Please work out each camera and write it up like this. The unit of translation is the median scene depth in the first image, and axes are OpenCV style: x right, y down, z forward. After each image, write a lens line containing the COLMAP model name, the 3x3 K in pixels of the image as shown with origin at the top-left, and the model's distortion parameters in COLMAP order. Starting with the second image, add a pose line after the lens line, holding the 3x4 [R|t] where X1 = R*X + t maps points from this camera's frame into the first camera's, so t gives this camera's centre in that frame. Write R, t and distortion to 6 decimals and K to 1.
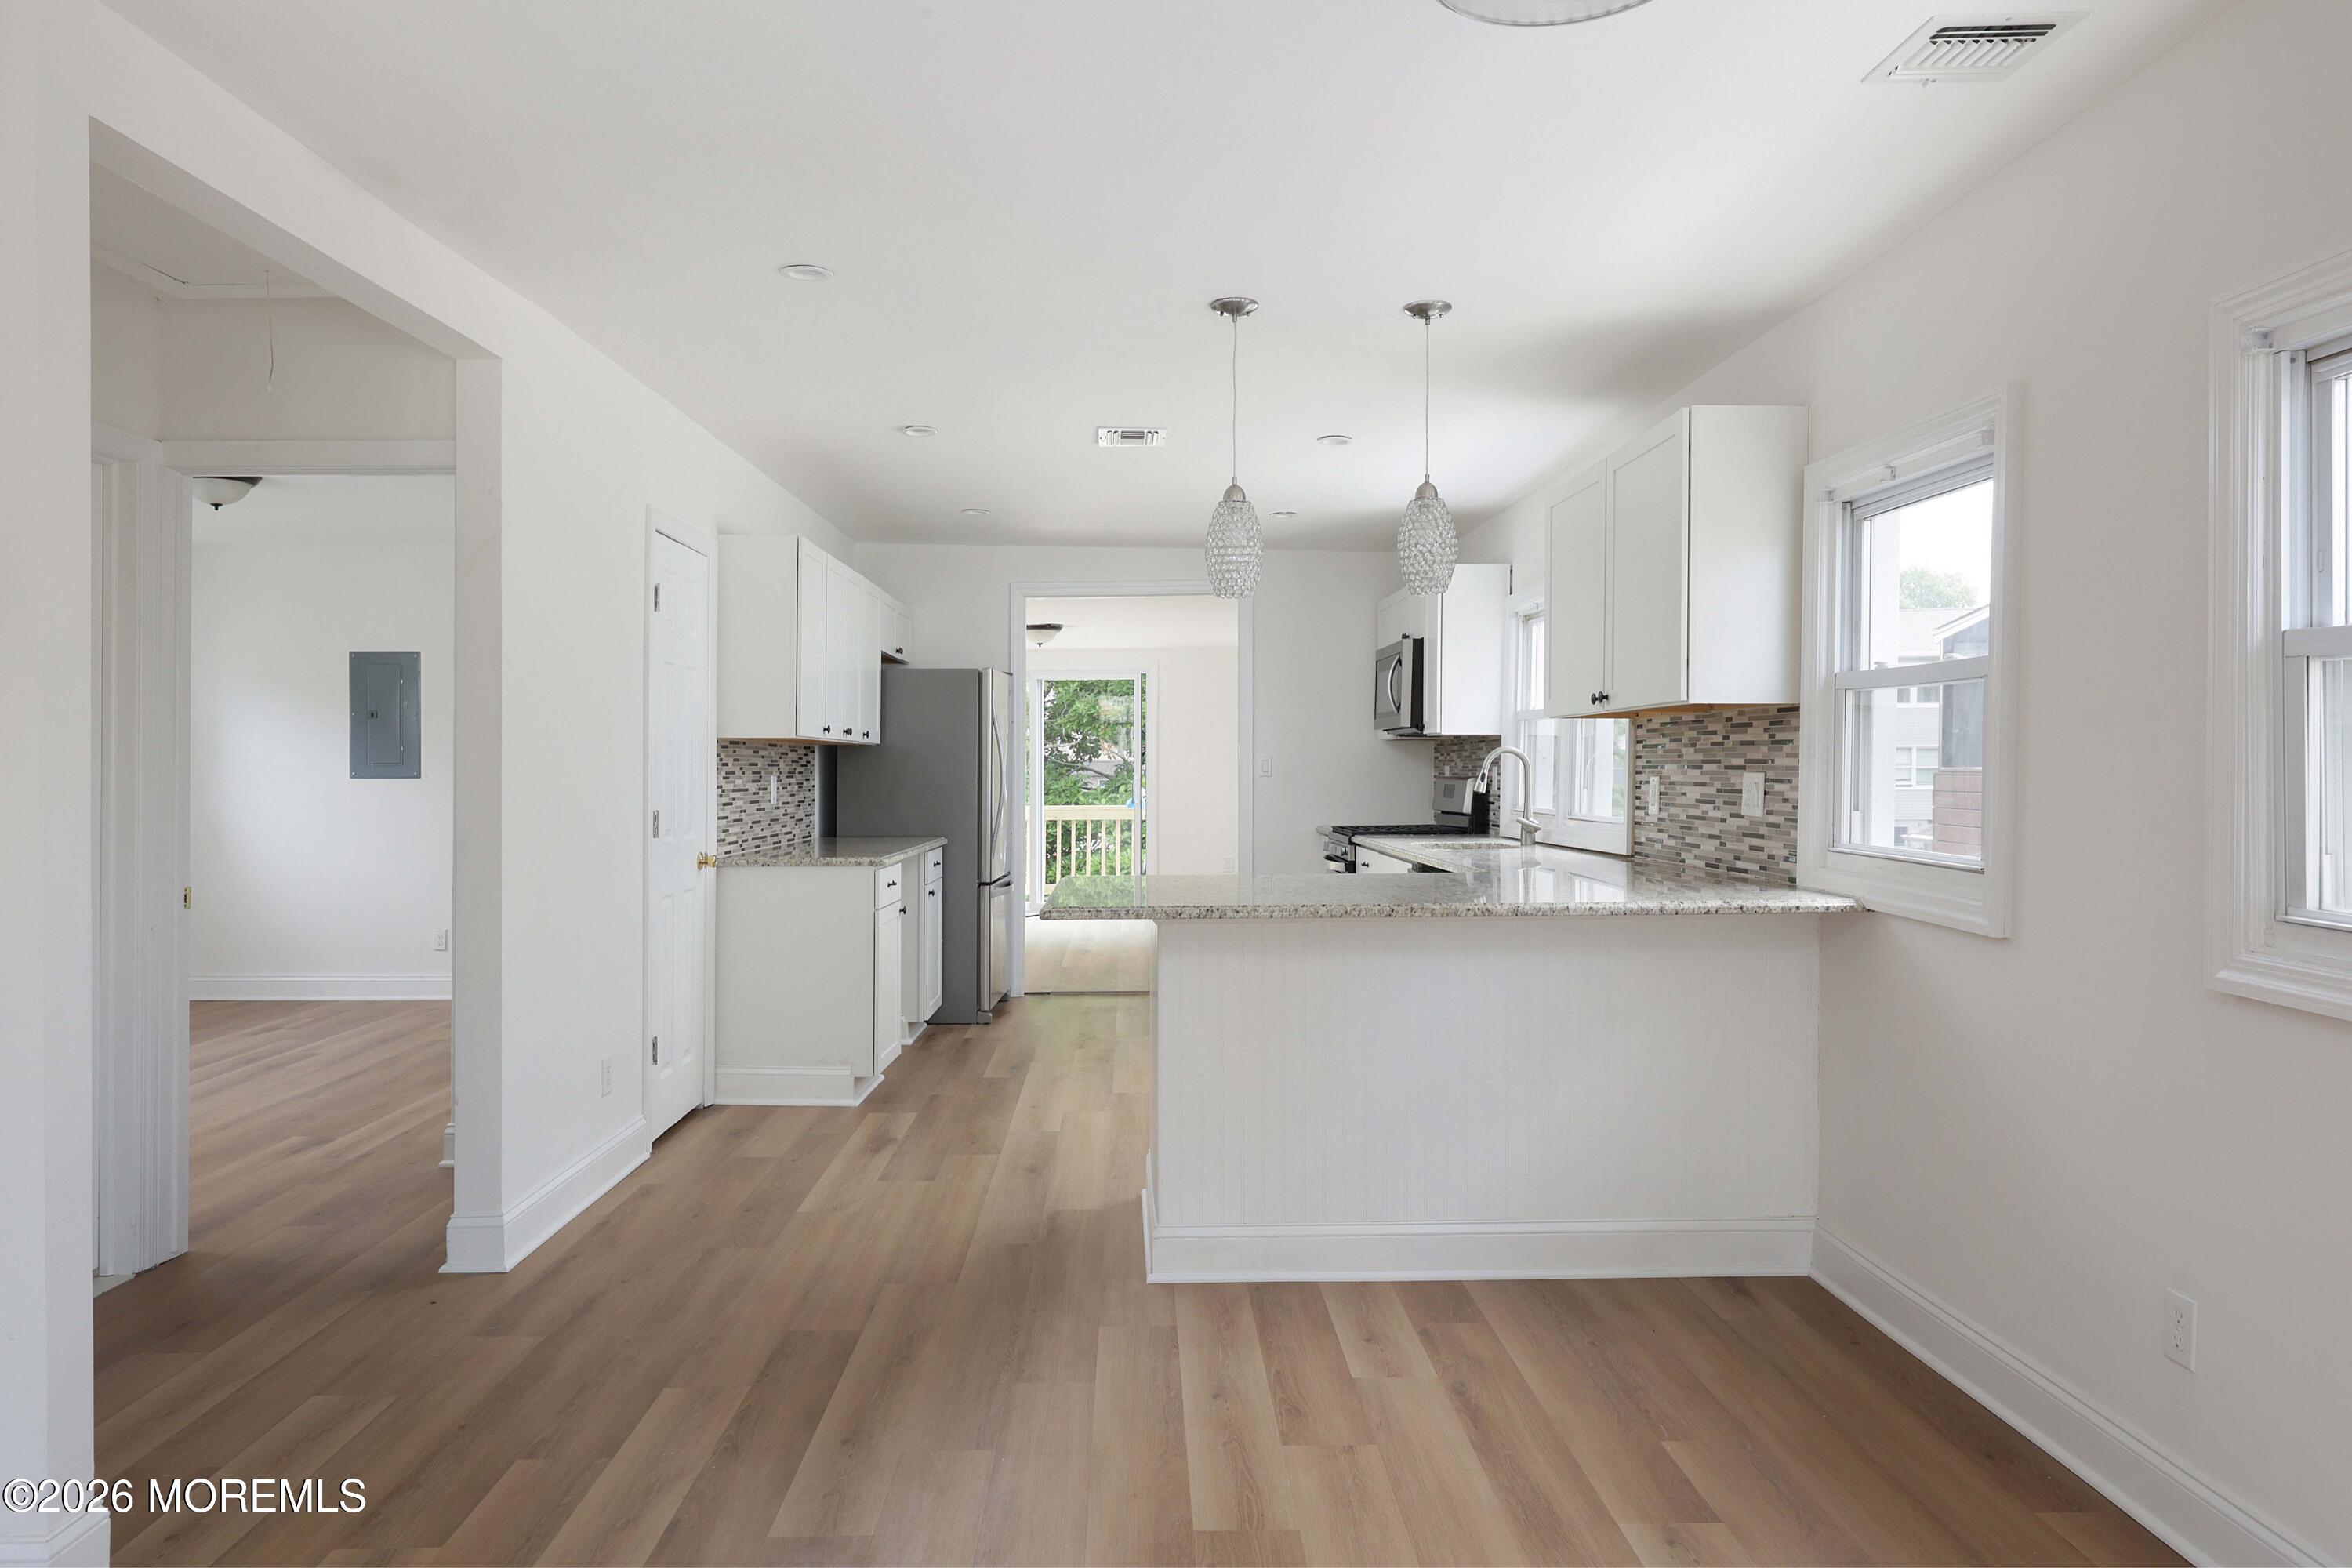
lens RADIAL K [[1520.9, 0, 1134.3], [0, 1520.9, 784.1], [0, 0, 1]] dist [0.010881, 0.002328]
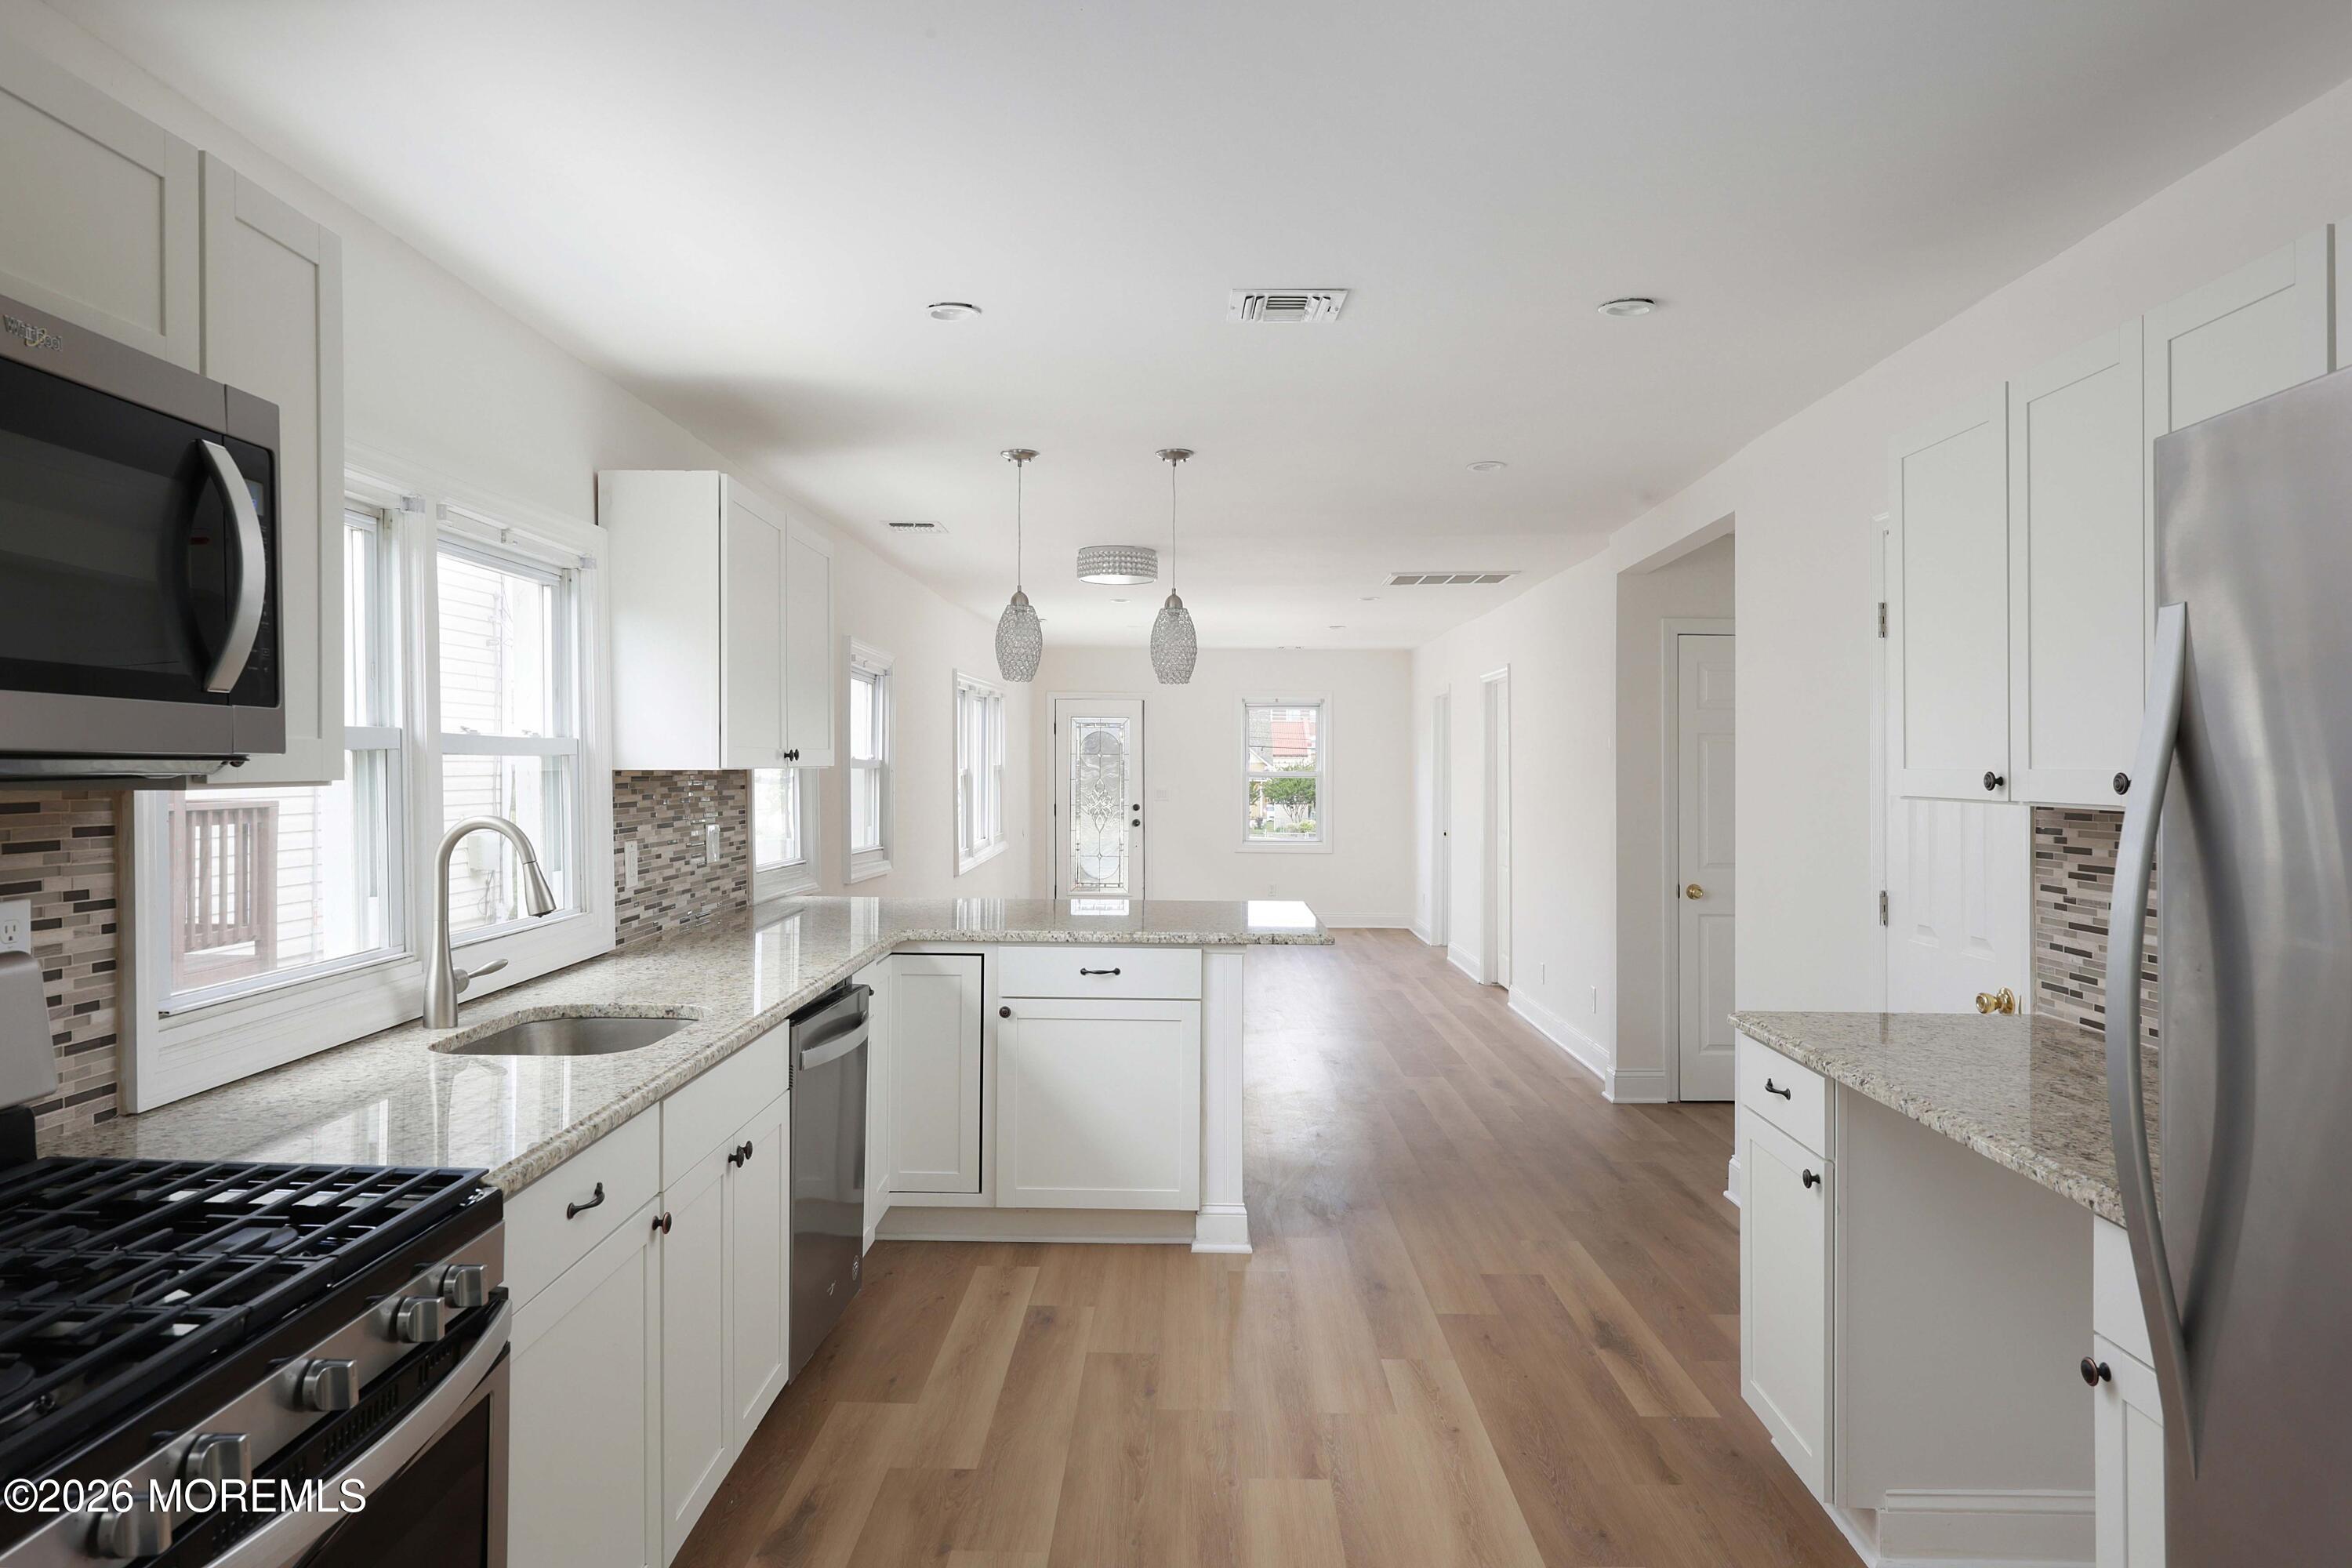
lens RADIAL K [[1500.3, 0, 1197.9], [0, 1500.3, 753.4], [0, 0, 1]] dist [0.002351, 0.014253]
pose [[-0.999995, 0.002025, -0.002488, 0.039327], [0.002014, 0.999988, 0.004353, -0.057280], [0.002497, 0.004348, -0.999987, 1.876261]]
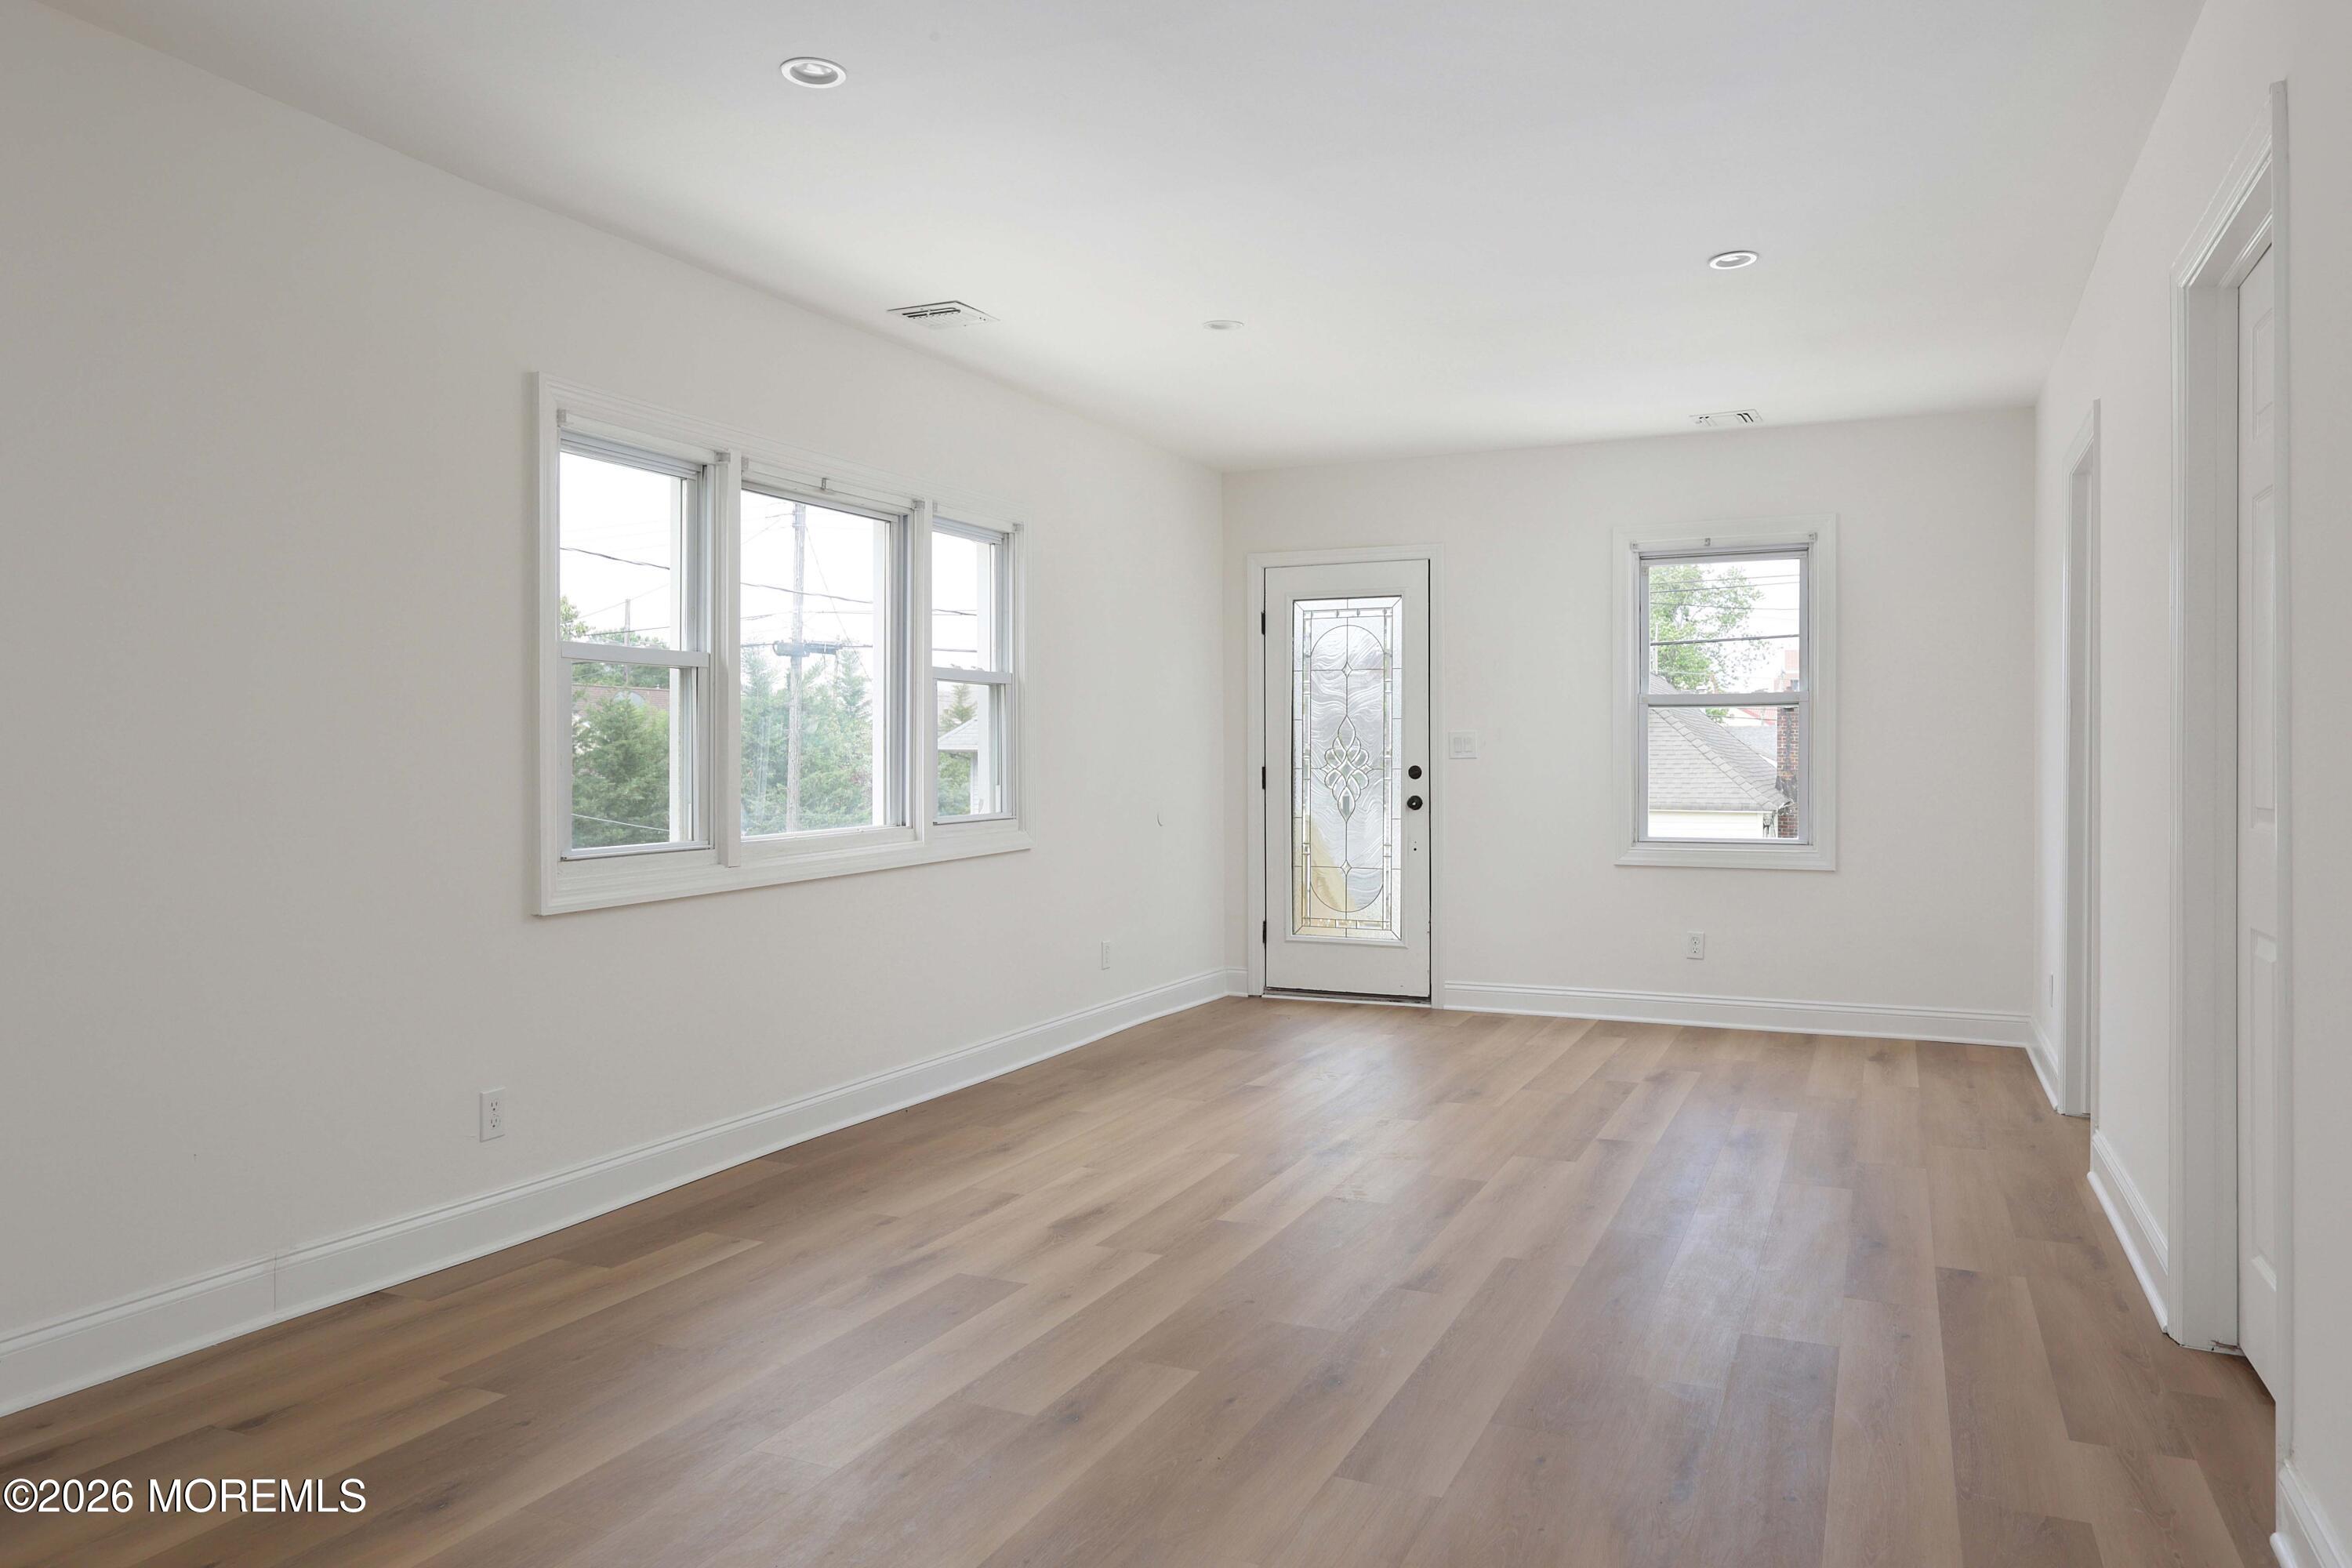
lens RADIAL K [[1604.0, 0, 1192.5], [0, 1604.0, 780.4], [0, 0, 1]] dist [0.026284, -0.010330]
pose [[-0.917632, 0.005503, 0.397392, -0.264511], [0.014301, 0.999714, 0.019179, 0.032041], [-0.397173, 0.023283, -0.917448, 0.528740]]
